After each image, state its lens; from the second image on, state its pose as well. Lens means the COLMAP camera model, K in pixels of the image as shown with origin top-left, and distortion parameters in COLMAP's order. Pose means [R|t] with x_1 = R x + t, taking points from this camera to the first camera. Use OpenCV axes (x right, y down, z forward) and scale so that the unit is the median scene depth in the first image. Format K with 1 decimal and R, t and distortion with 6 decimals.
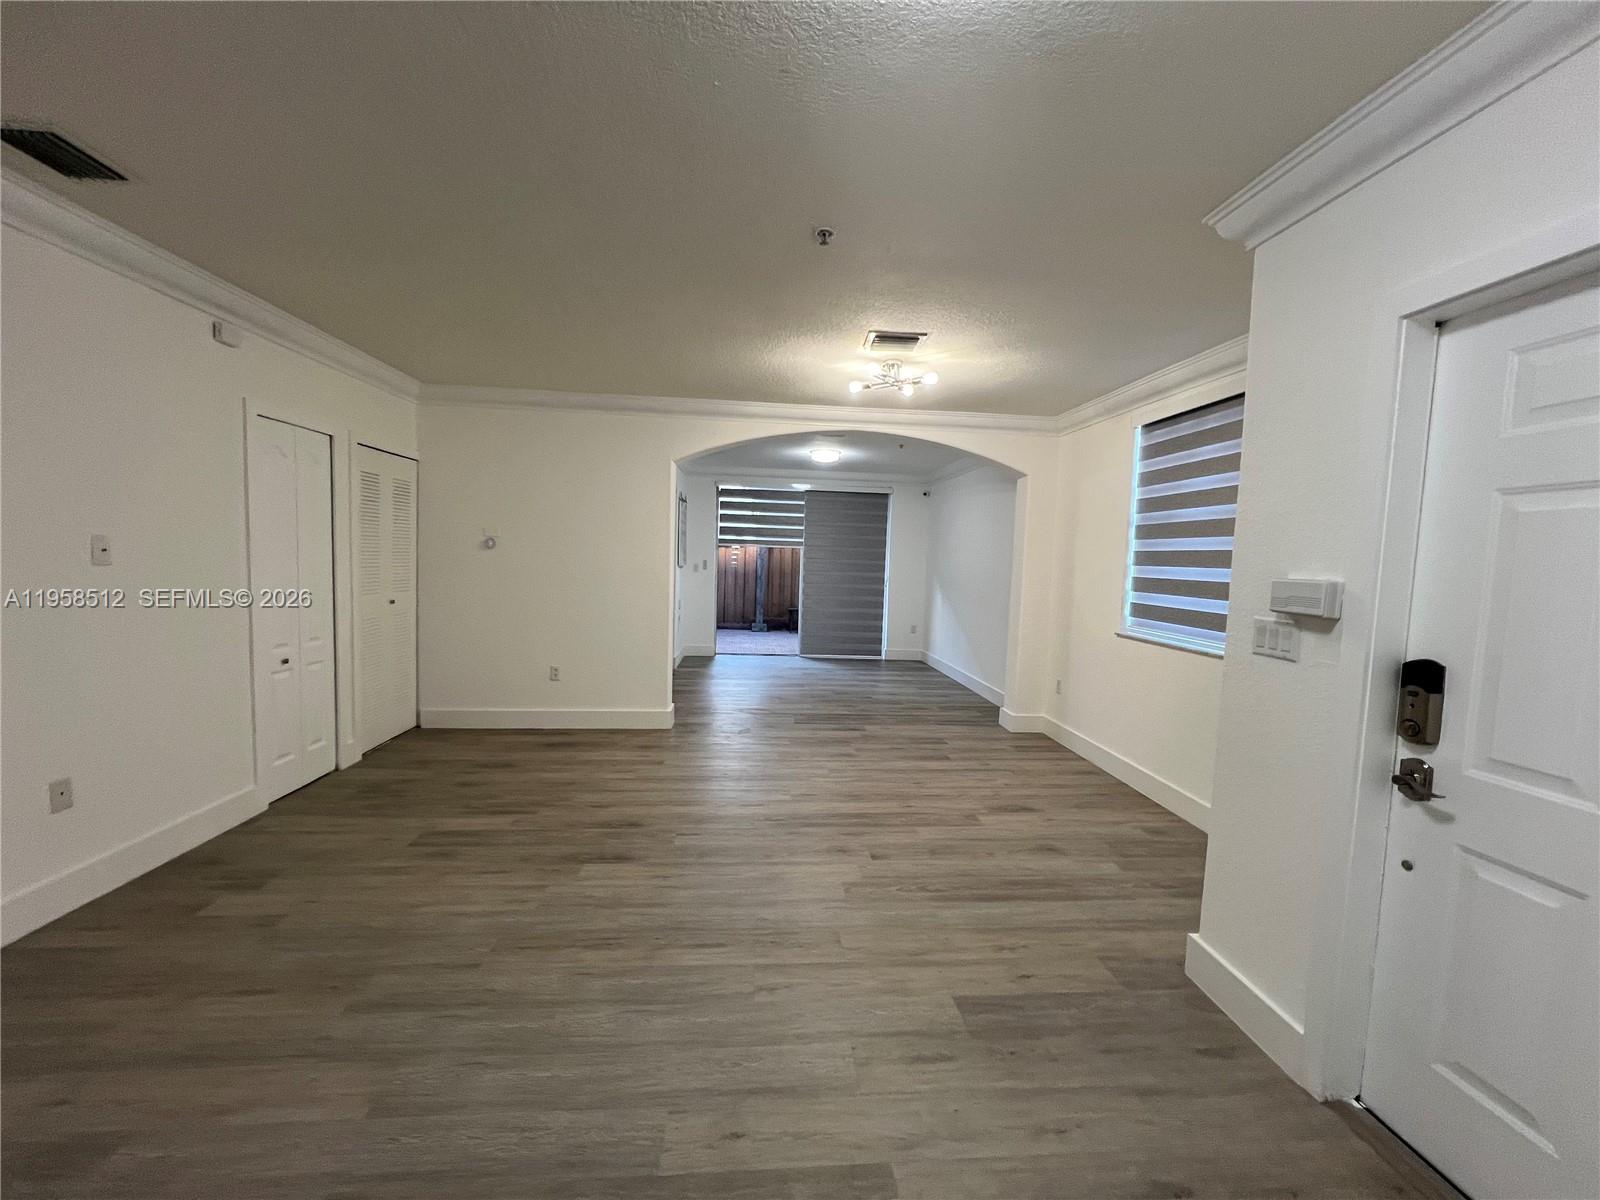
lens RADIAL K [[641.3, 0, 802.8], [0, 641.3, 604.7], [0, 0, 1]] dist [-0.000204, 0.000175]
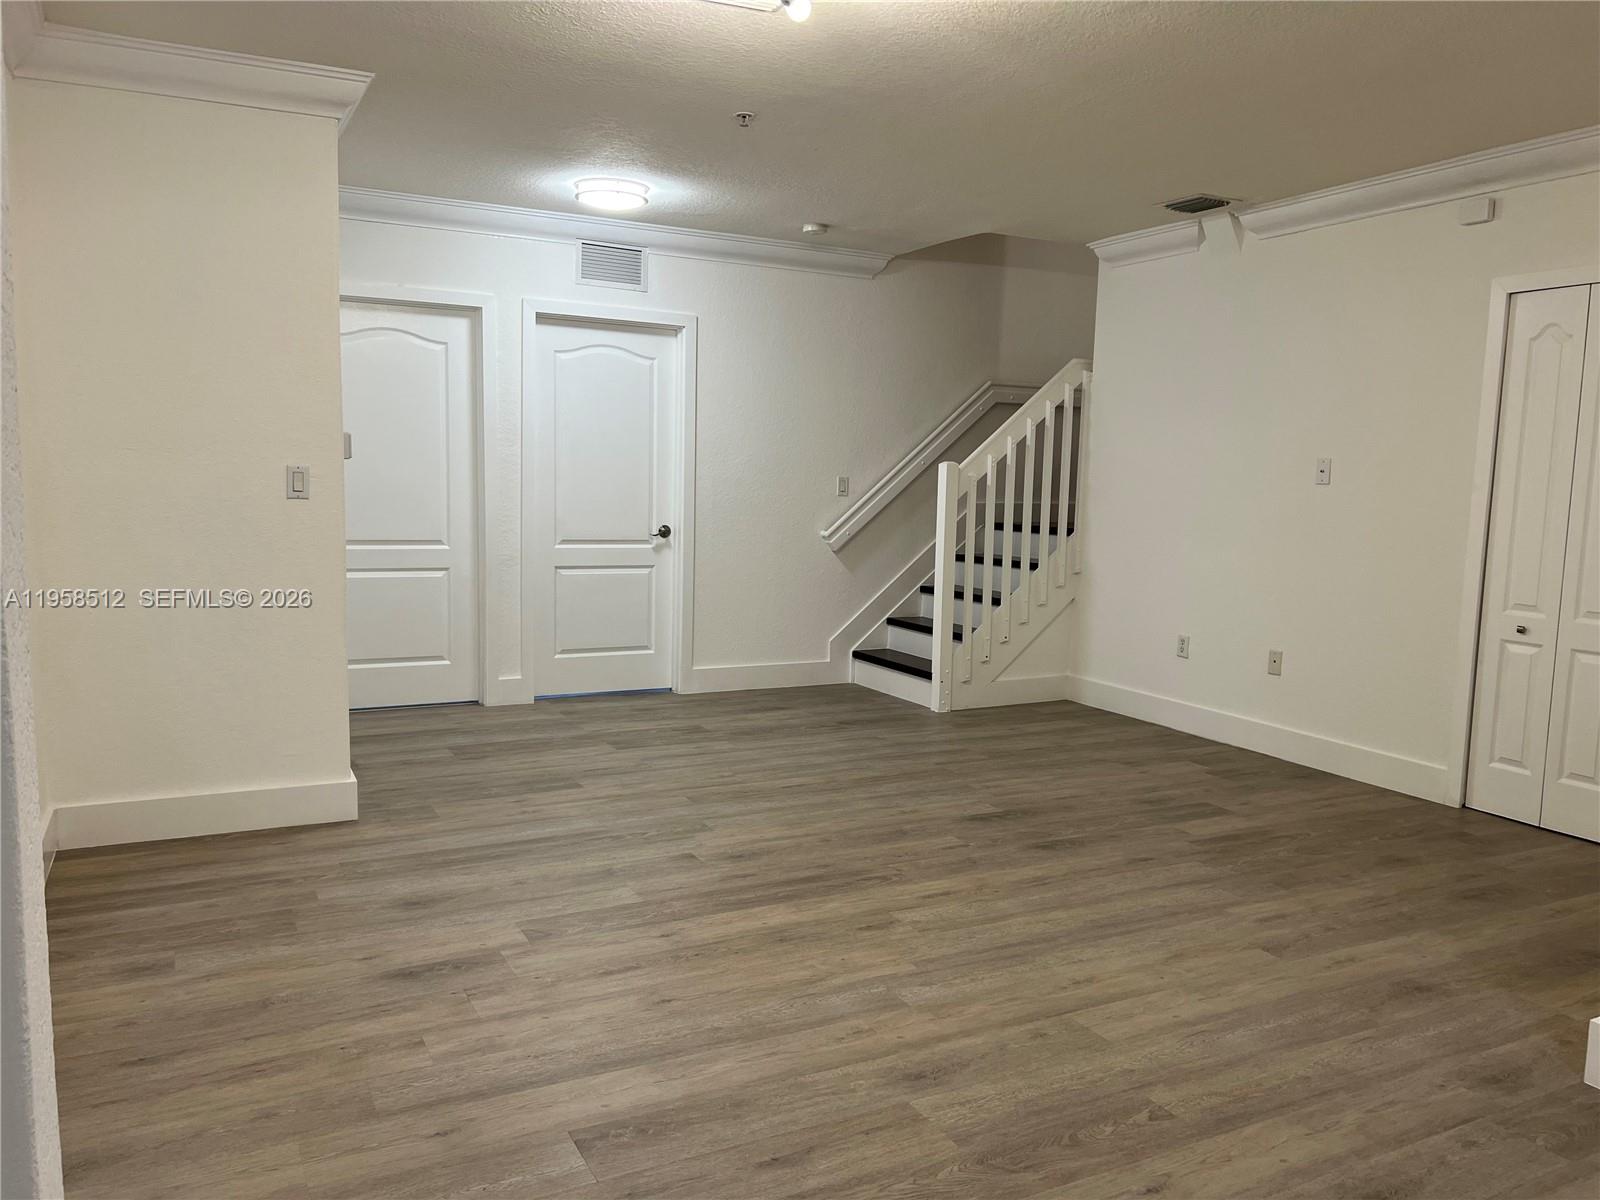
lens RADIAL K [[1197.1, 0, 801.8], [0, 1197.1, 610.4], [0, 0, 1]] dist [0.085385, -0.102942]
pose [[-0.920363, -0.011101, -0.390907, 0.427784], [-0.084490, 0.981634, 0.171047, -0.091008], [0.381828, 0.190453, -0.904397, 1.808126]]
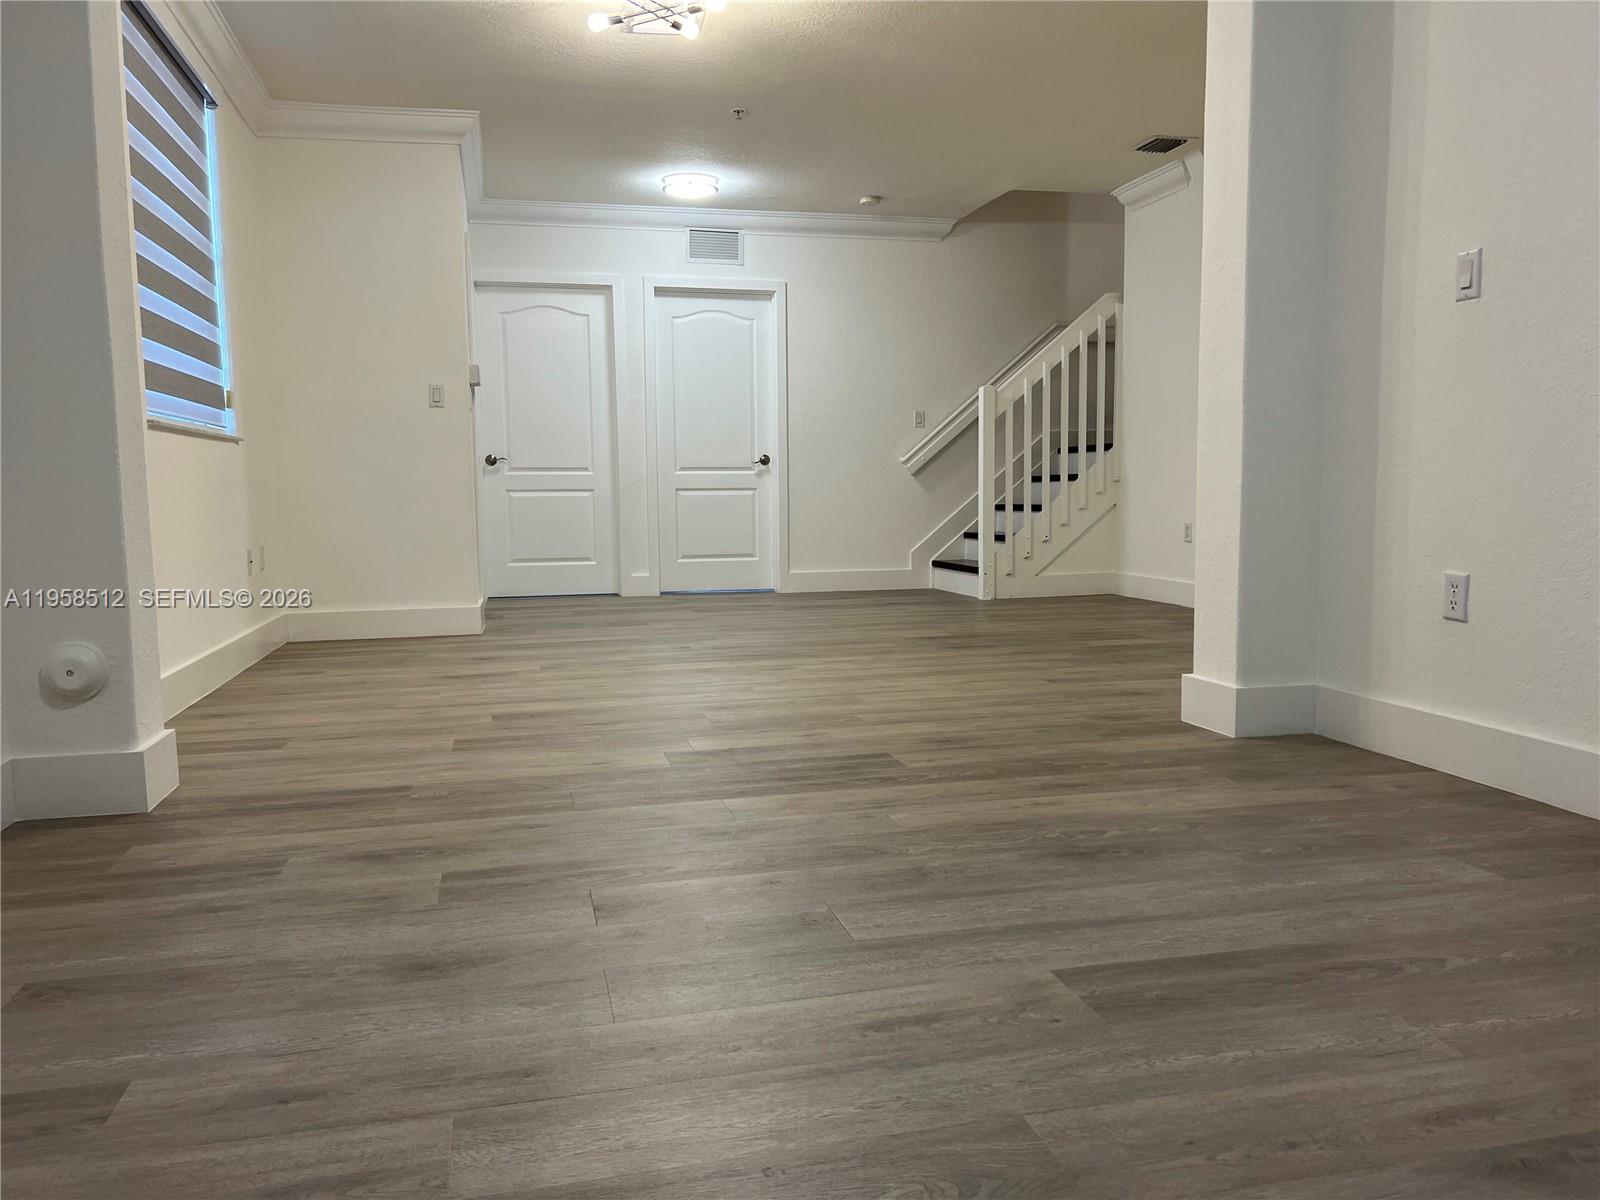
lens RADIAL K [[1199.5, 0, 793.7], [0, 1199.5, 604.0], [0, 0, 1]] dist [0.072630, -0.106932]
pose [[-0.988747, -0.007875, -0.149392, 0.183203], [-0.032676, 0.985870, 0.164296, 0.018125], [0.145987, 0.167329, -0.975033, 2.301660]]
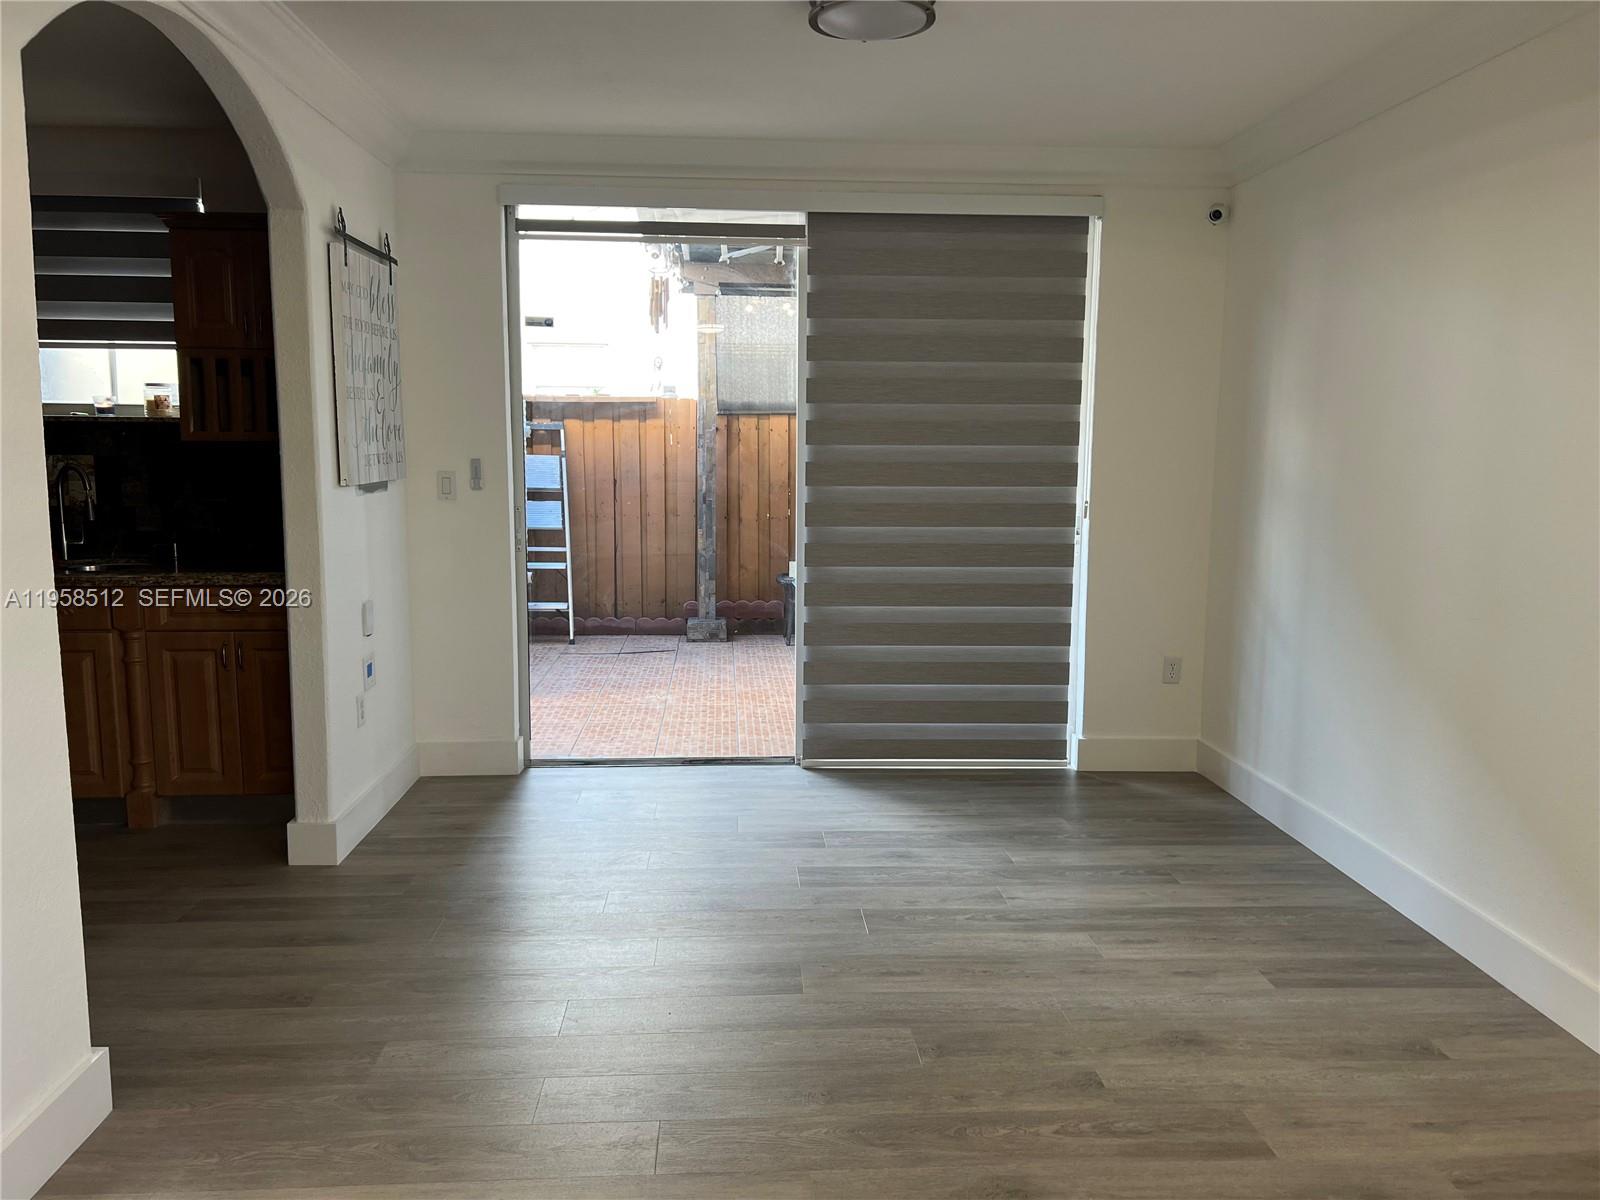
lens RADIAL K [[1199.5, 0, 793.7], [0, 1199.5, 604.0], [0, 0, 1]] dist [0.072630, -0.106932]
pose [[0.999195, -0.017787, -0.035951, 0.035136], [0.019994, 0.997876, 0.061995, -0.081104], [0.034772, -0.062664, 0.997429, 1.043292]]
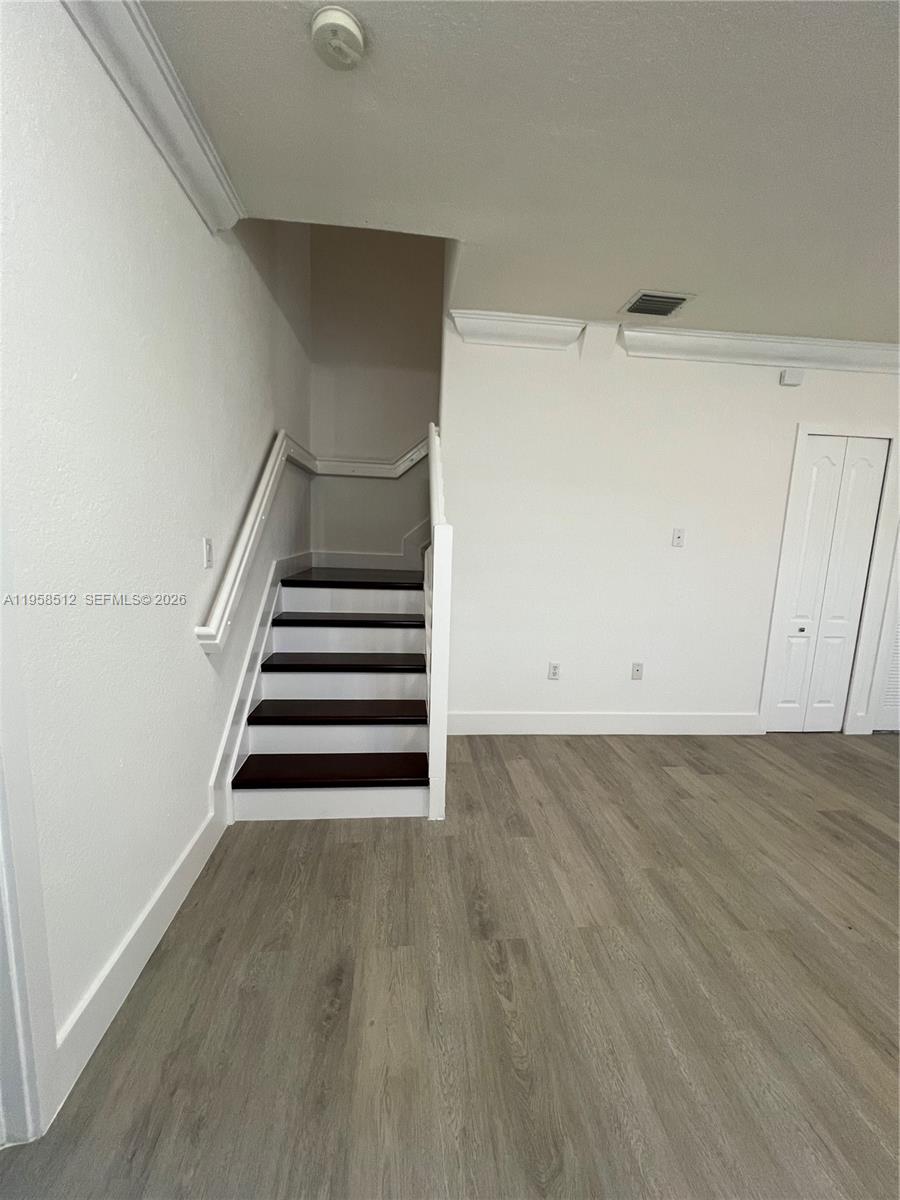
lens RADIAL K [[480.9, 0, 446.4], [0, 480.9, 602.5], [0, 0, 1]] dist [-0.000204, 0.000175]
pose [[0.007215, 0.112143, -0.993666, 0.117444], [-0.109312, 0.987825, 0.110690, 0.006203], [0.993981, 0.107821, 0.019385, 0.264155]]
